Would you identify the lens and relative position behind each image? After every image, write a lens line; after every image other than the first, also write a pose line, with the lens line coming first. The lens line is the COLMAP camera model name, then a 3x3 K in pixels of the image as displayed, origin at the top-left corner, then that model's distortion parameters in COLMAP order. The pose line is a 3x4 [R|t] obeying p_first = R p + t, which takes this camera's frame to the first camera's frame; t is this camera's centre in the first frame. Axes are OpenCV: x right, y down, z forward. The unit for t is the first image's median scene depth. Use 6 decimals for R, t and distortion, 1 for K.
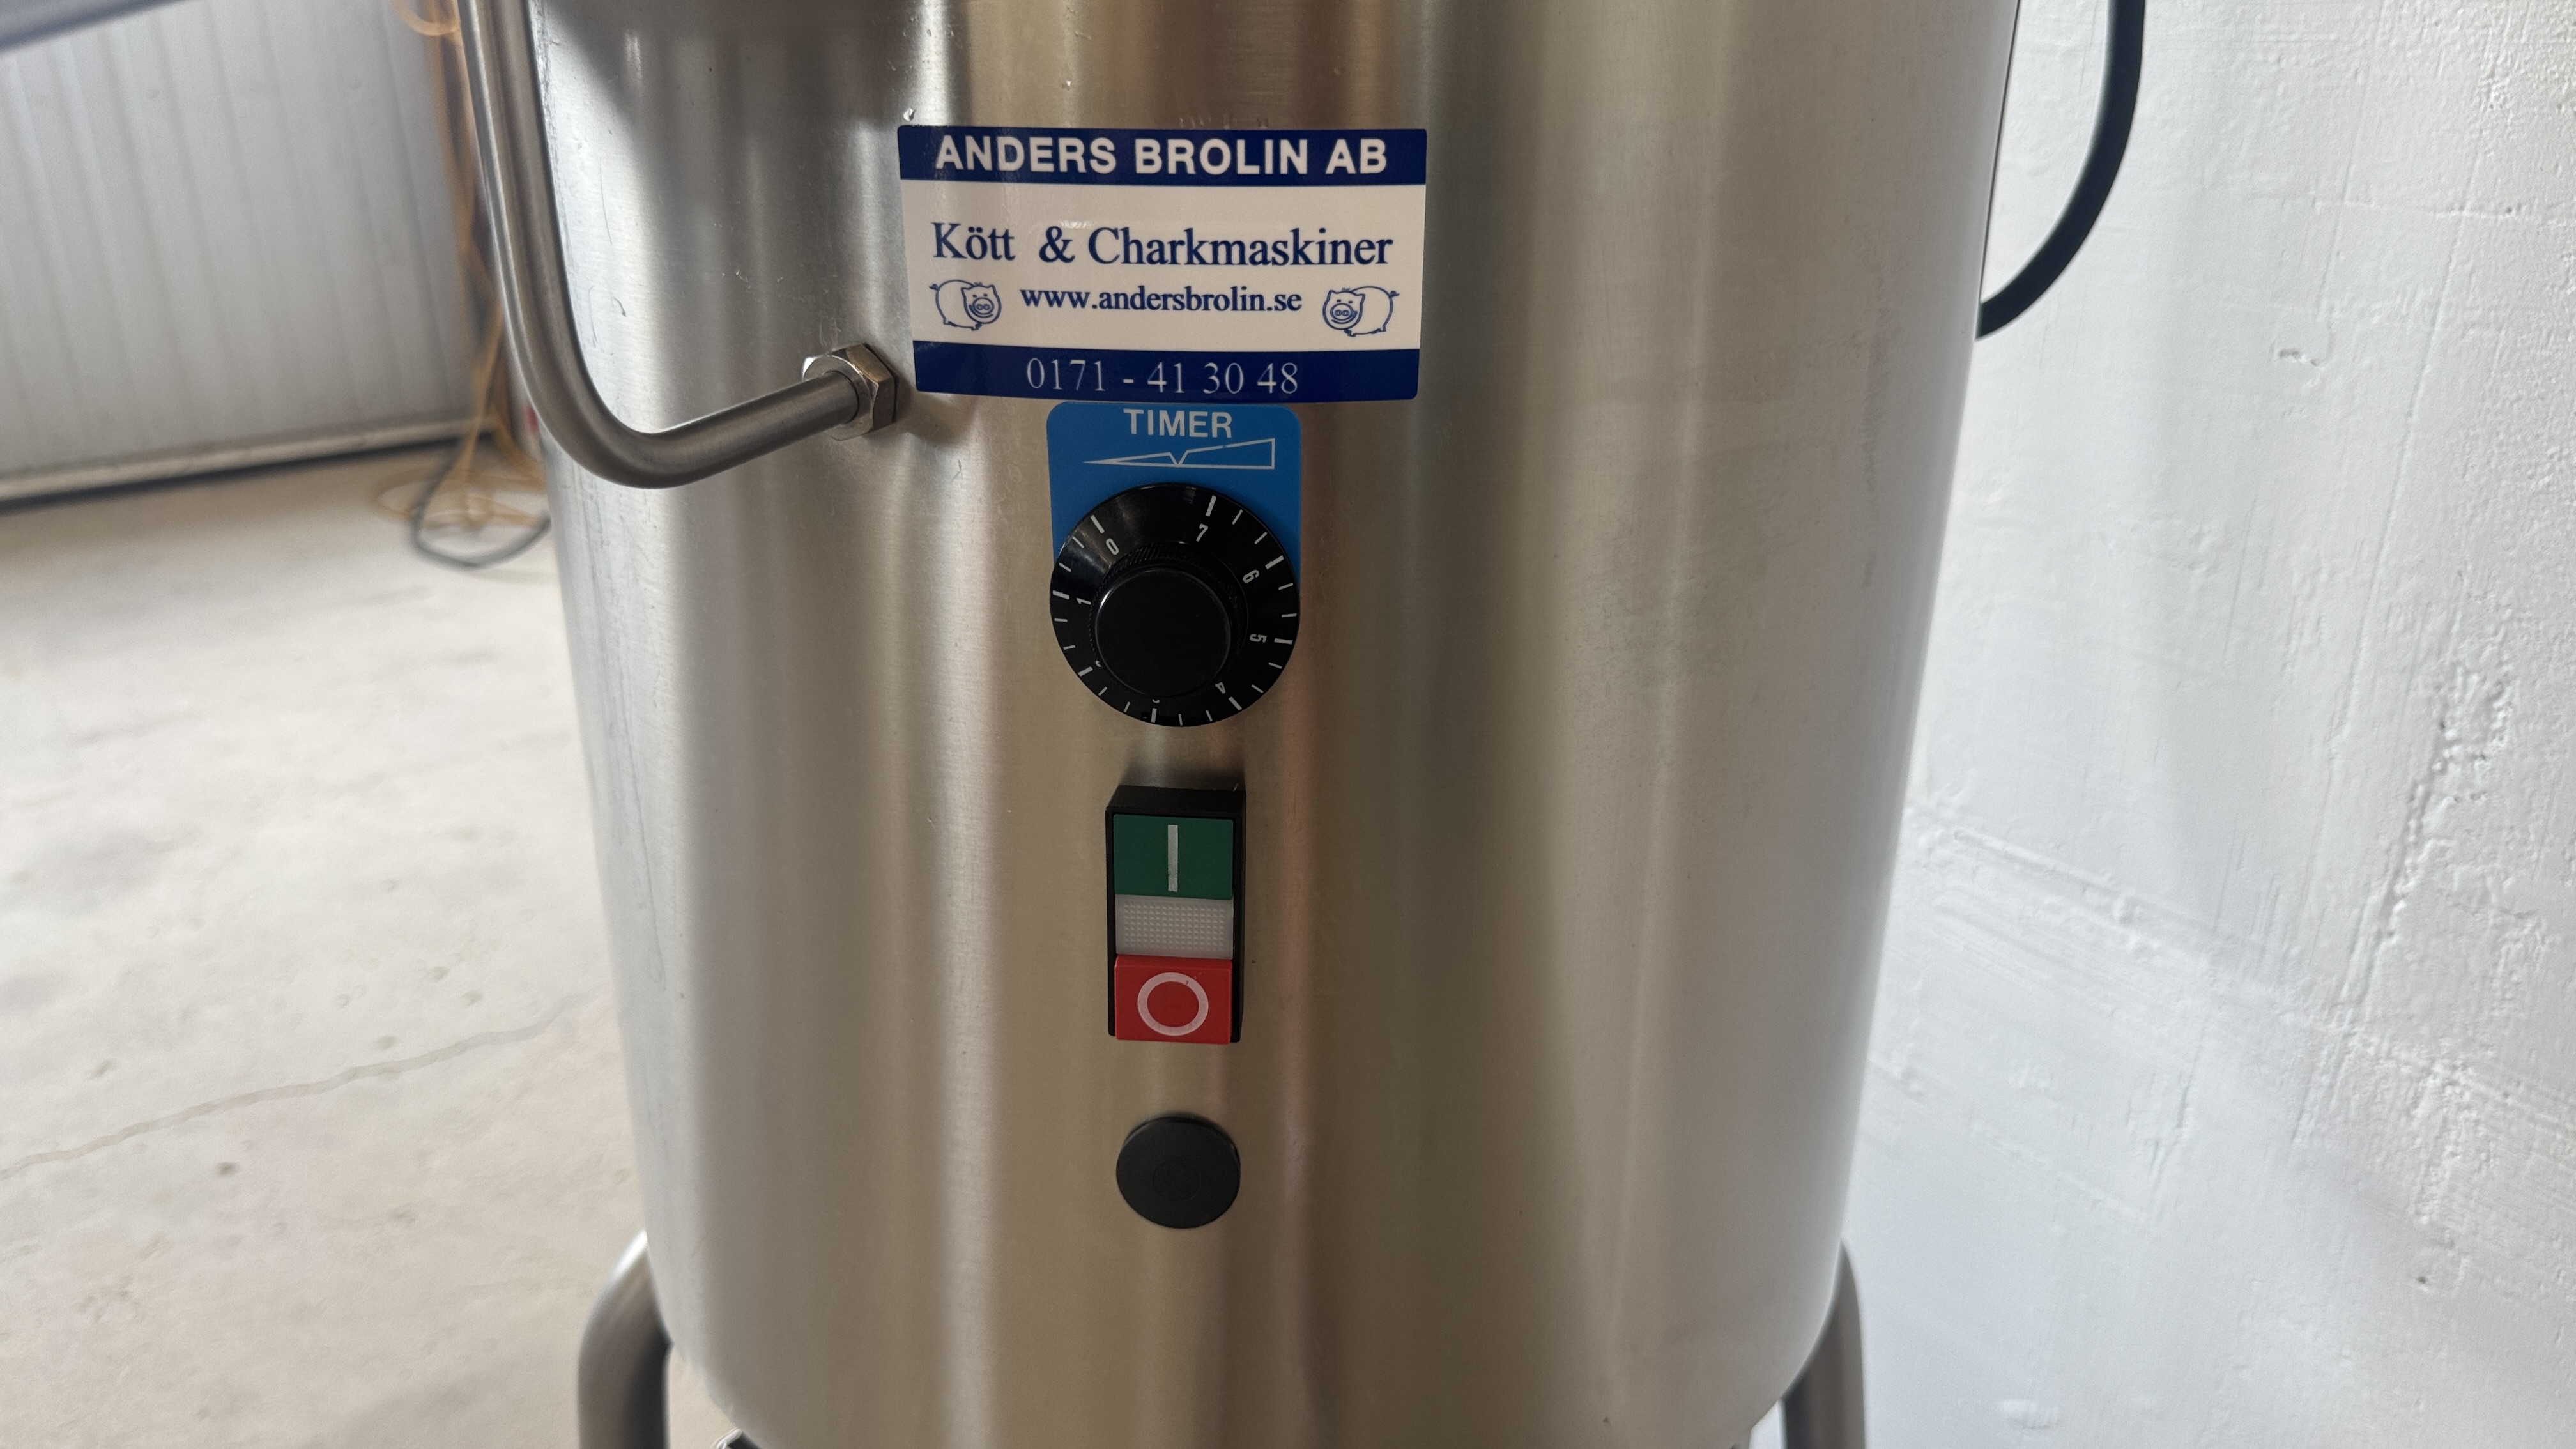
lens RADIAL K [[1878.9, 0, 1288.0], [0, 1878.9, 724.5], [0, 0, 1]] dist [-0.034773, -0.000542]
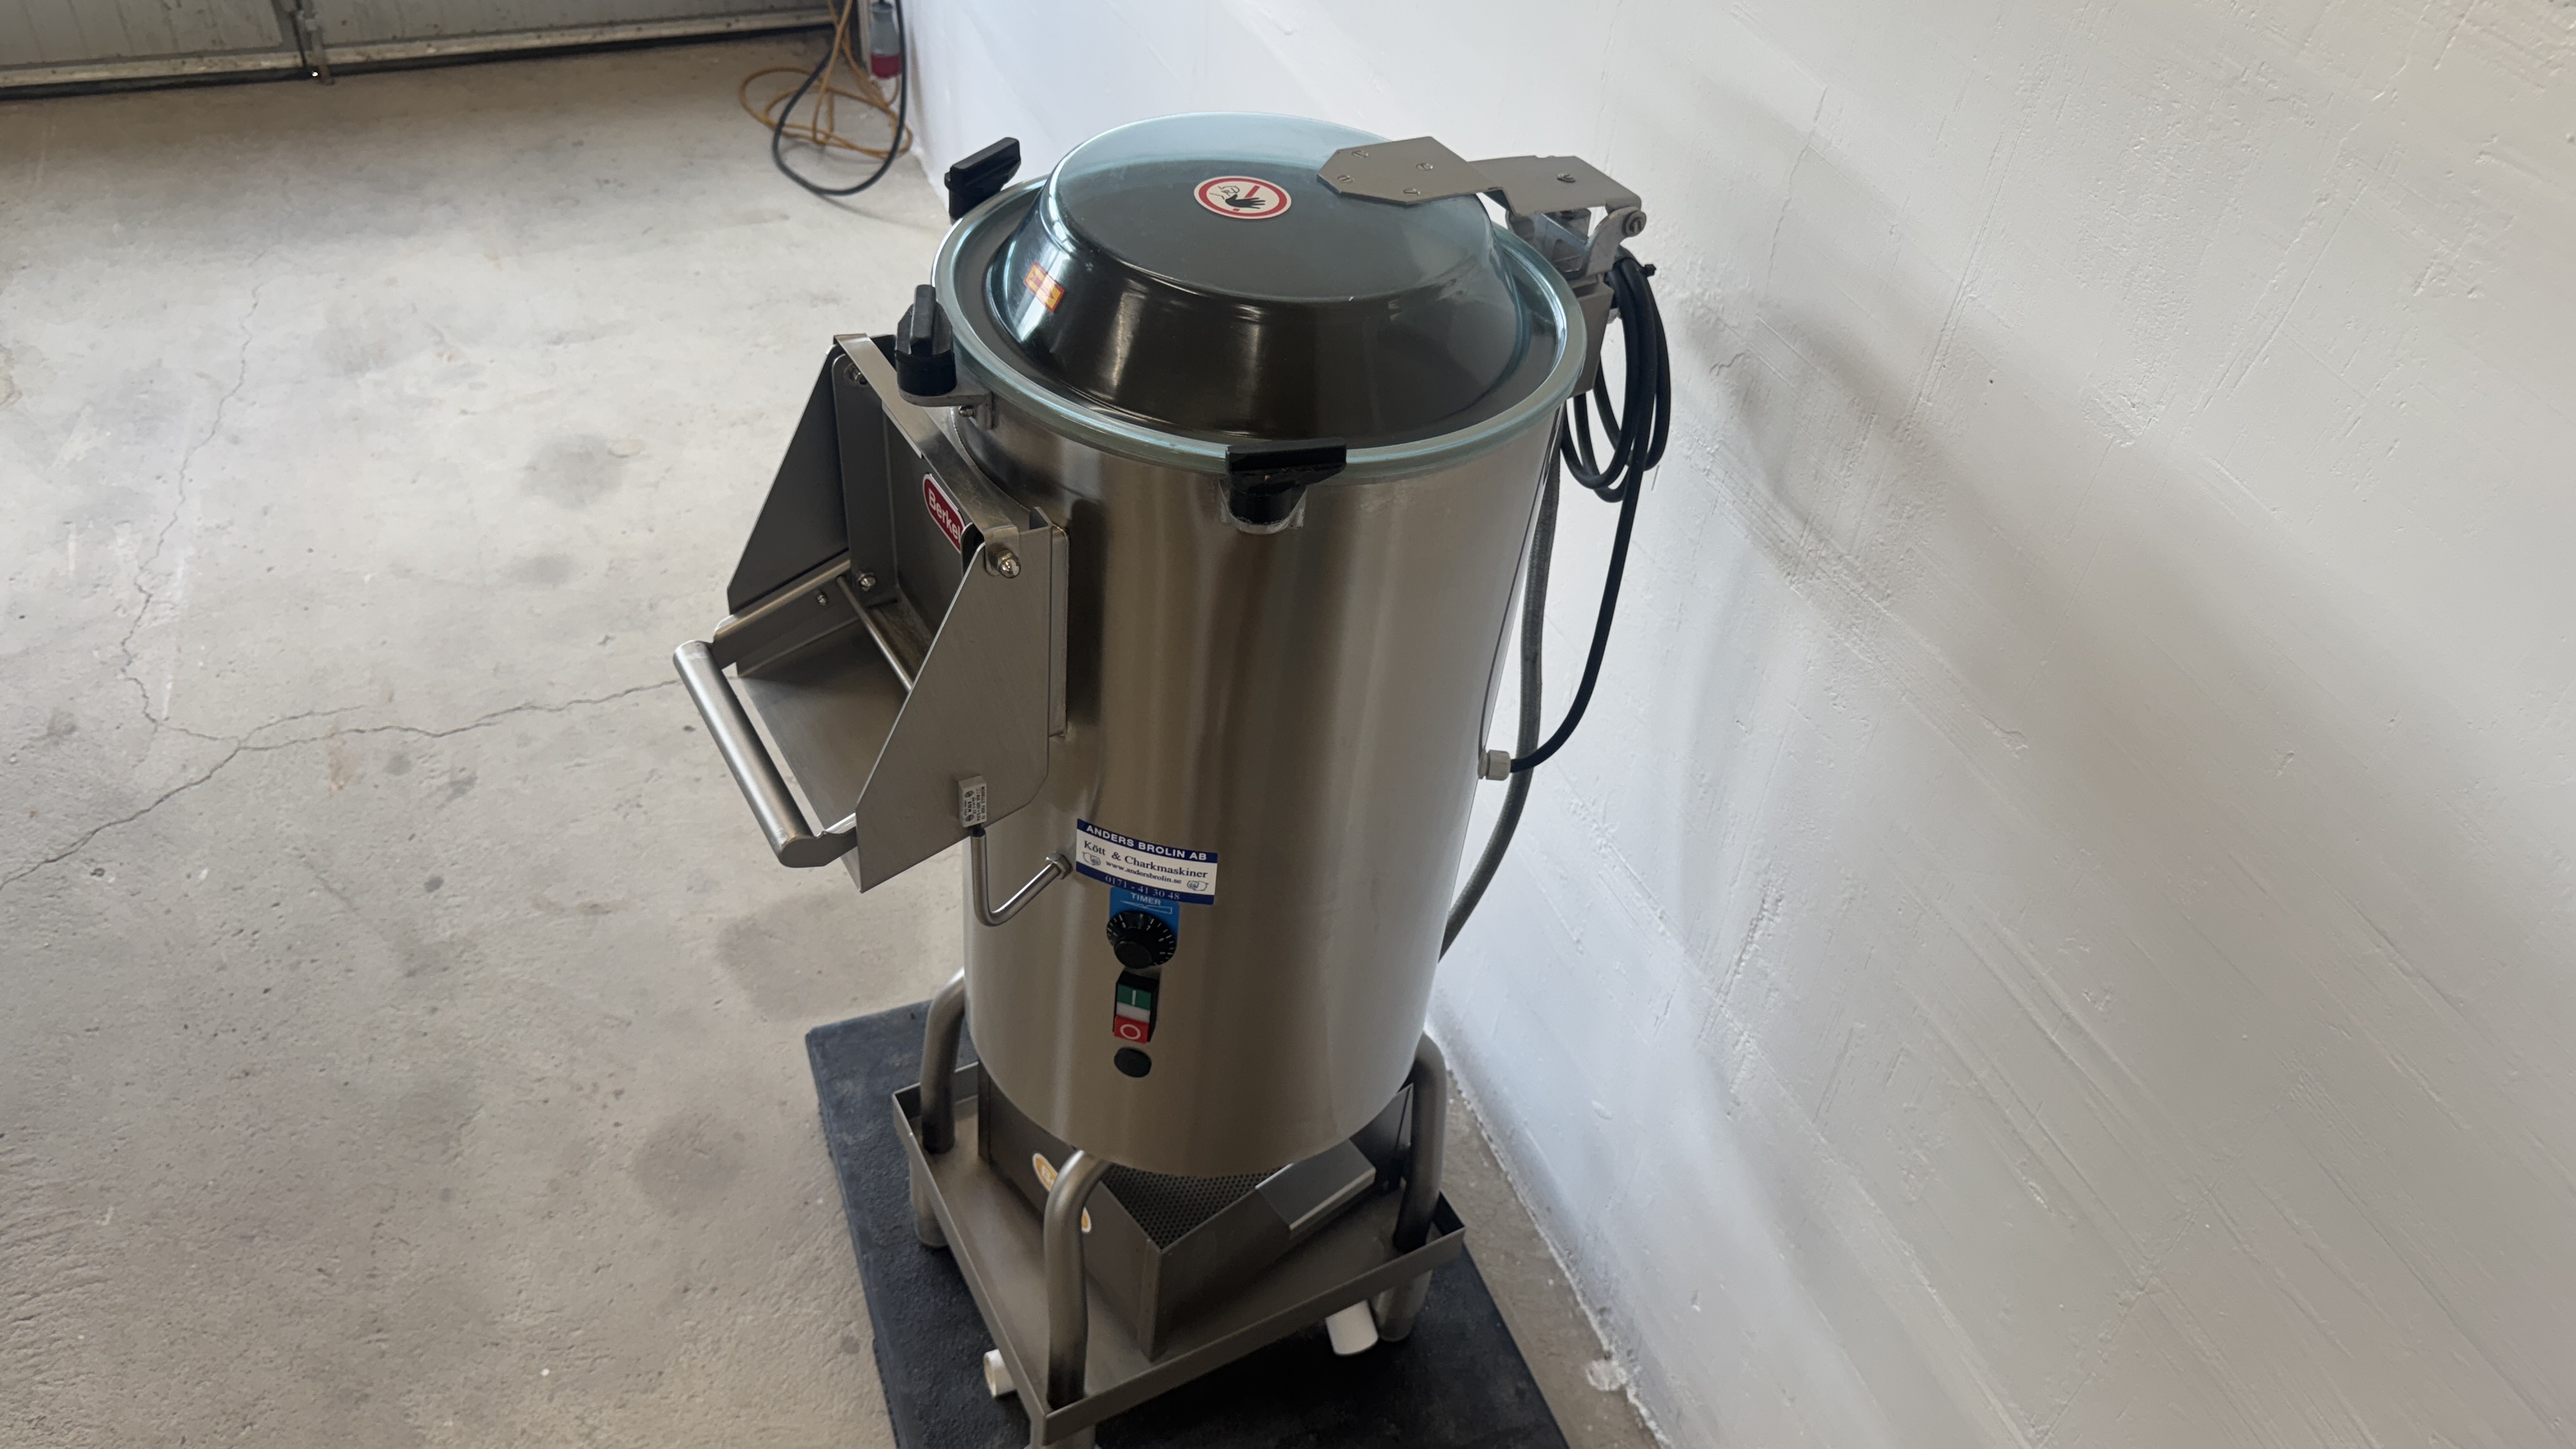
lens RADIAL K [[1797.1, 0, 1288.0], [0, 1797.1, 724.5], [0, 0, 1]] dist [0.000444, -0.000419]
pose [[0.979639, 0.181172, -0.086509, 0.215905], [-0.146612, 0.939946, 0.308233, -0.766290], [0.137157, -0.289274, 0.947369, -1.027754]]
